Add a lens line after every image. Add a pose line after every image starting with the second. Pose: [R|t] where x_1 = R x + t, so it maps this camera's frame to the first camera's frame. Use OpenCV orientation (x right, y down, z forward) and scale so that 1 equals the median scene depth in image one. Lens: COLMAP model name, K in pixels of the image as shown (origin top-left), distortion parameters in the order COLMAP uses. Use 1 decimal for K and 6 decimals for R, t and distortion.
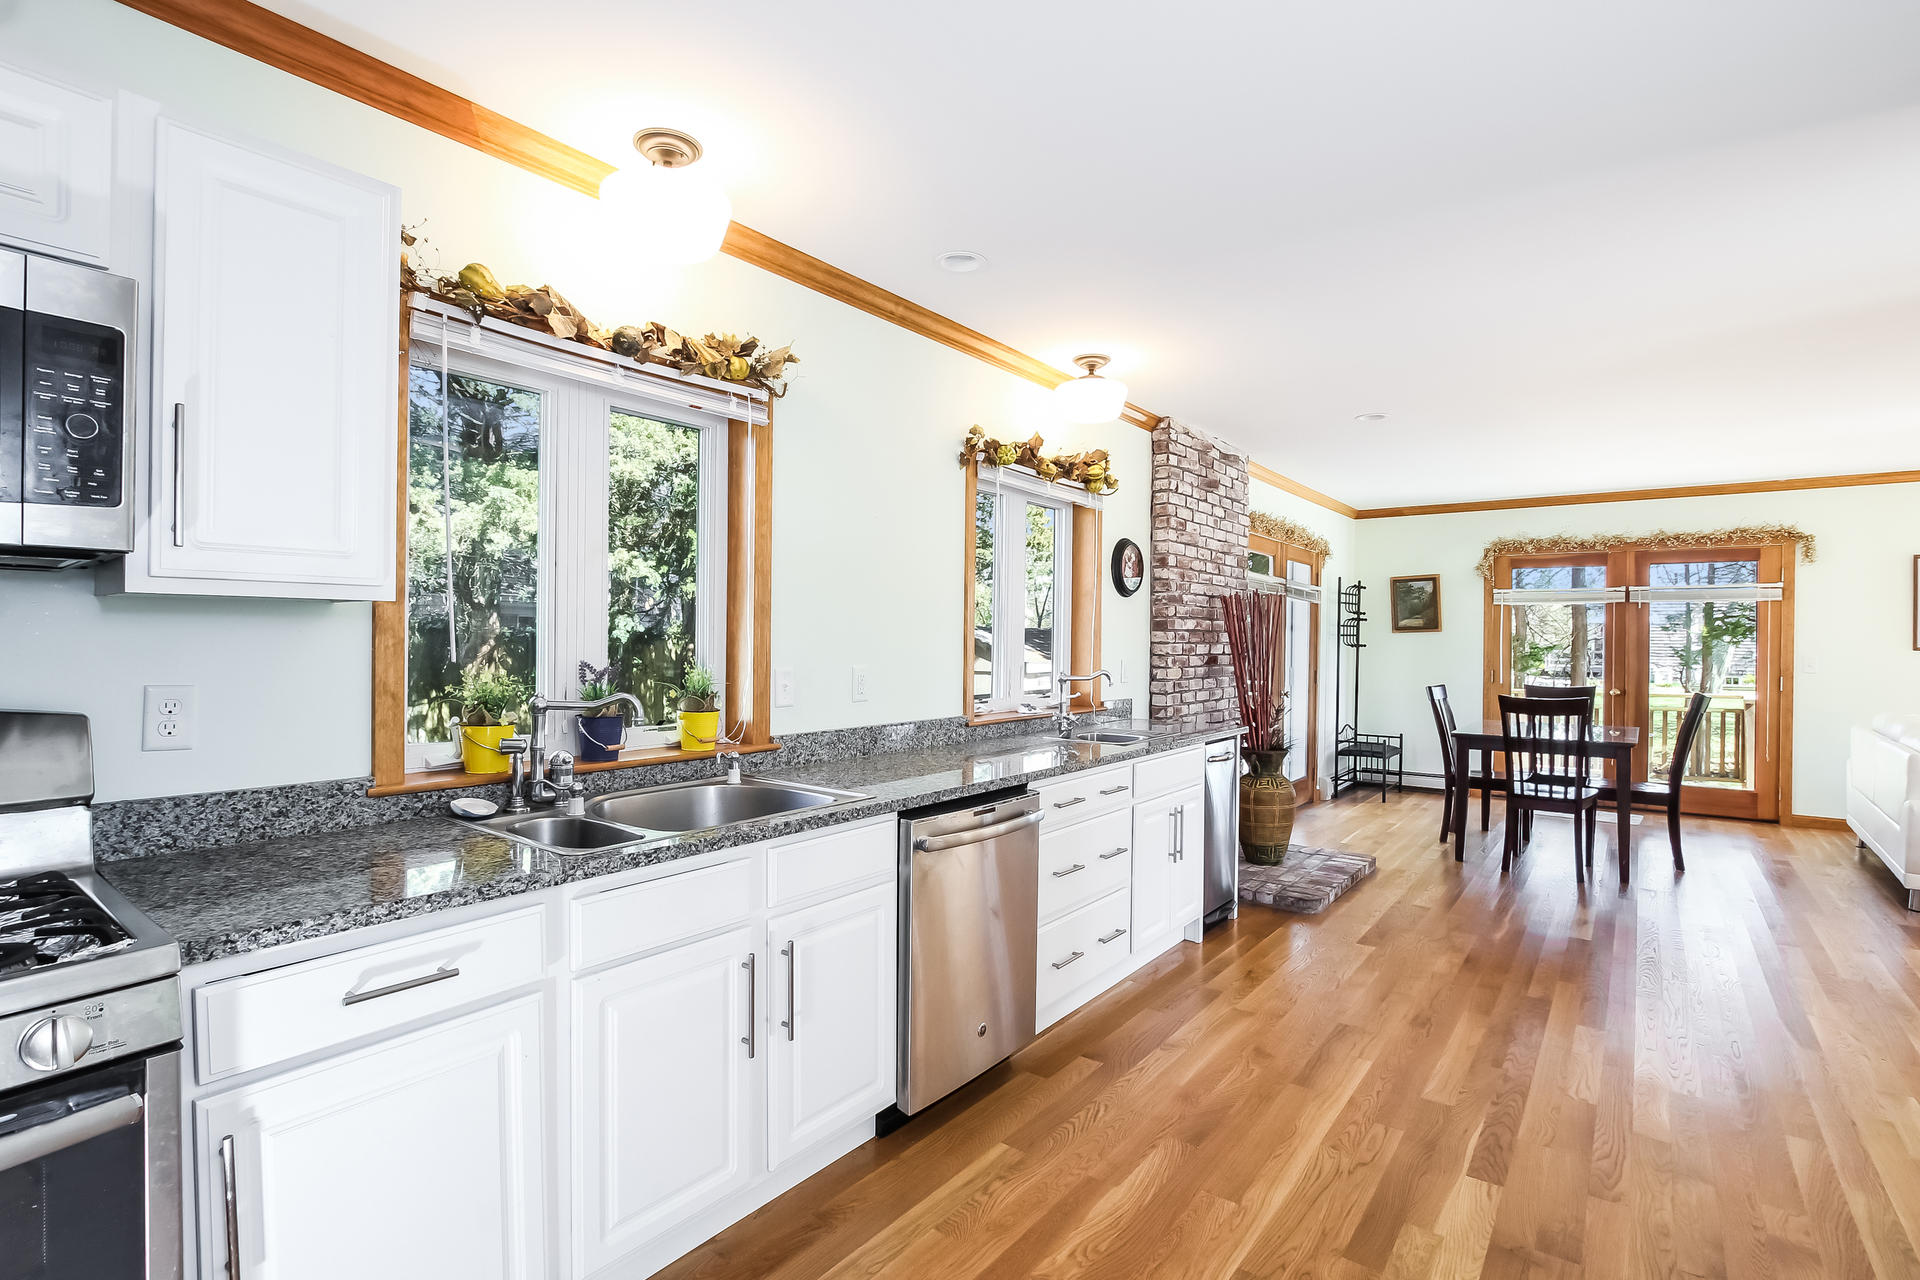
lens RADIAL K [[905.0, 0, 976.9], [0, 905.0, 640.0], [0, 0, 1]] dist [0.002422, 0.001852]
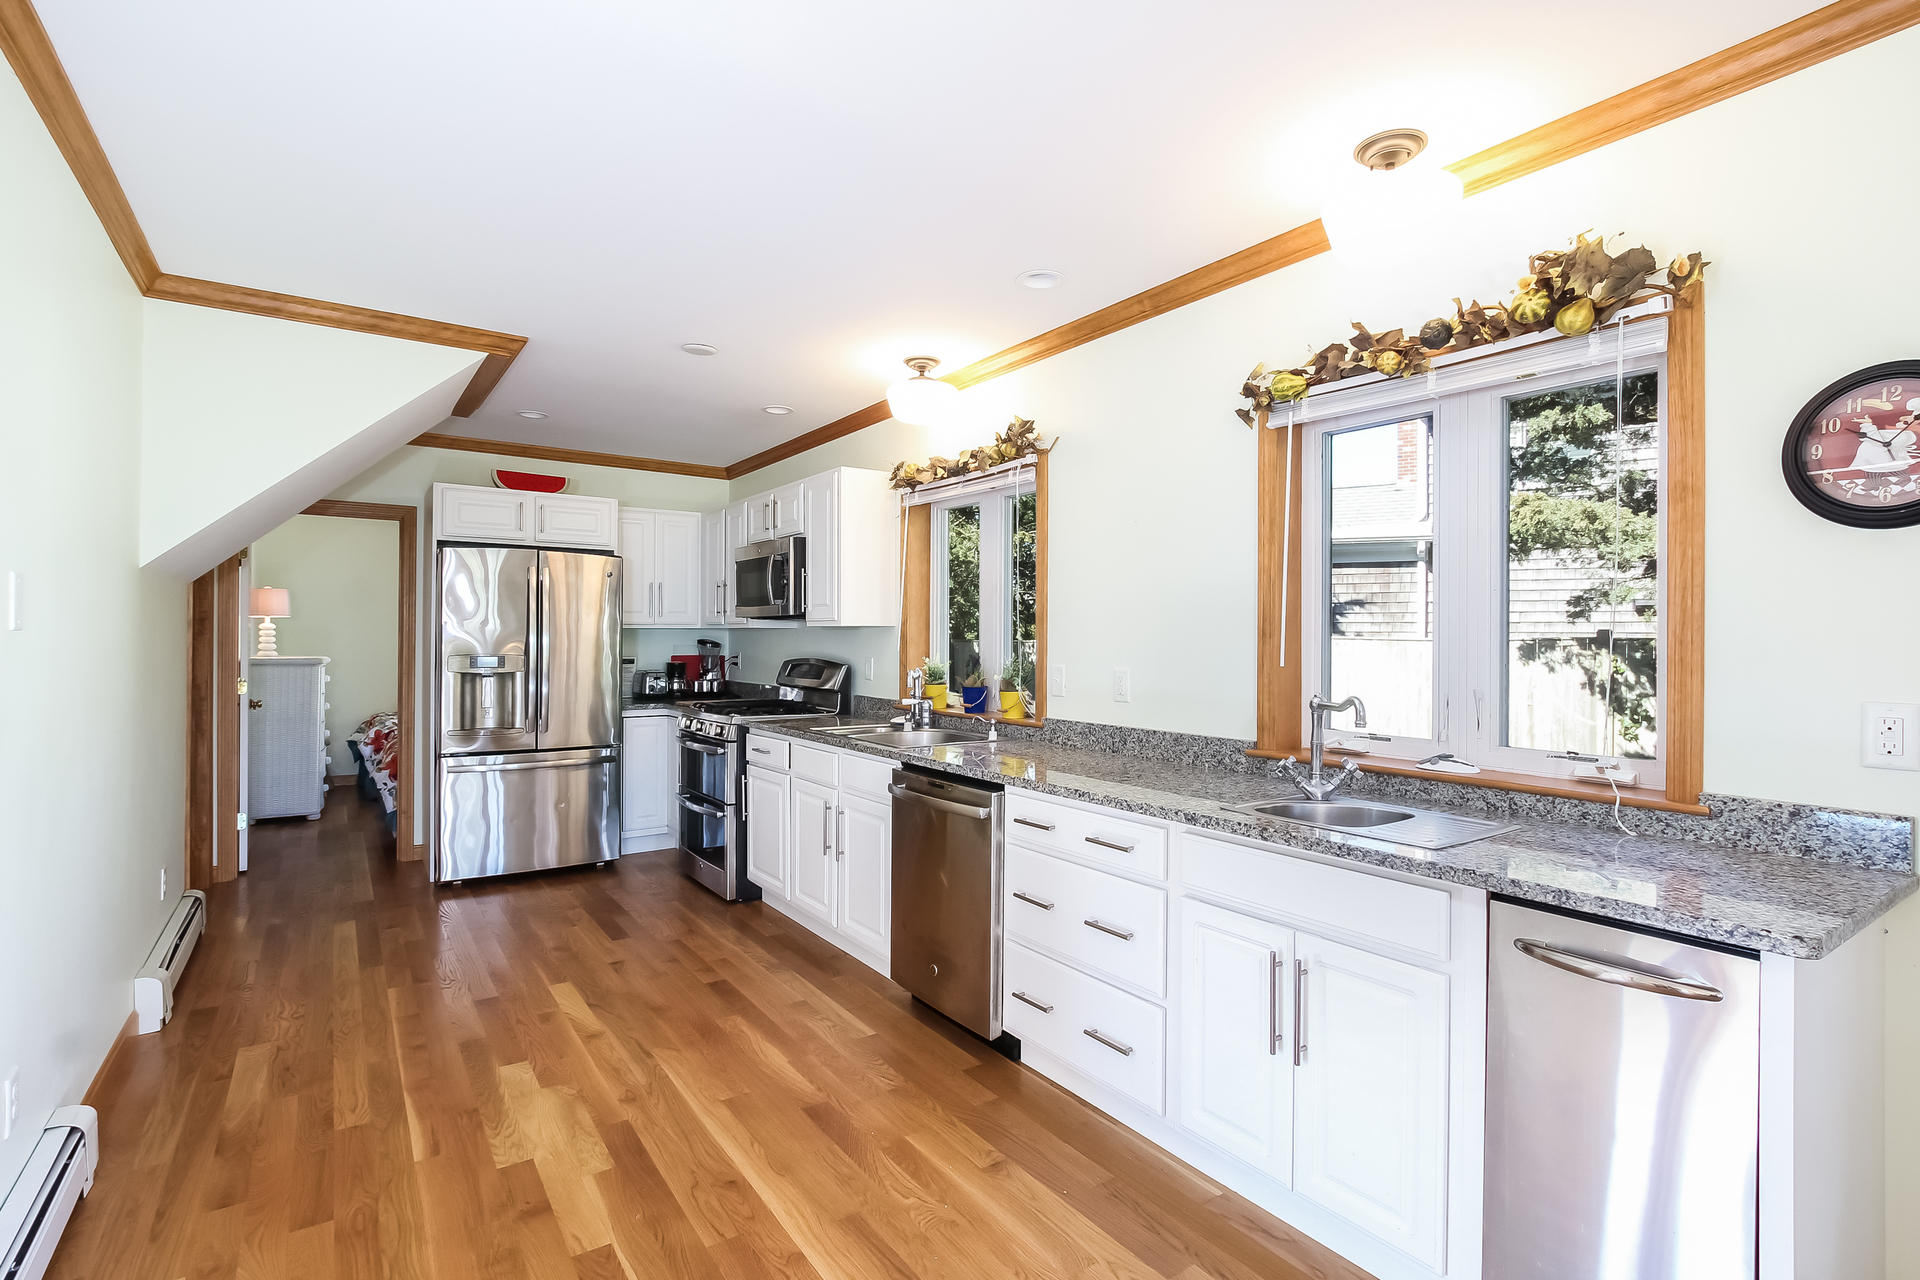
lens RADIAL K [[905.0, 0, 966.0], [0, 905.0, 636.3], [0, 0, 1]] dist [0.002422, 0.001852]
pose [[-0.312841, -0.009651, -0.949756, 0.595372], [-0.012111, 0.999908, -0.006171, 0.000676], [0.949728, 0.009572, -0.312929, 0.746301]]
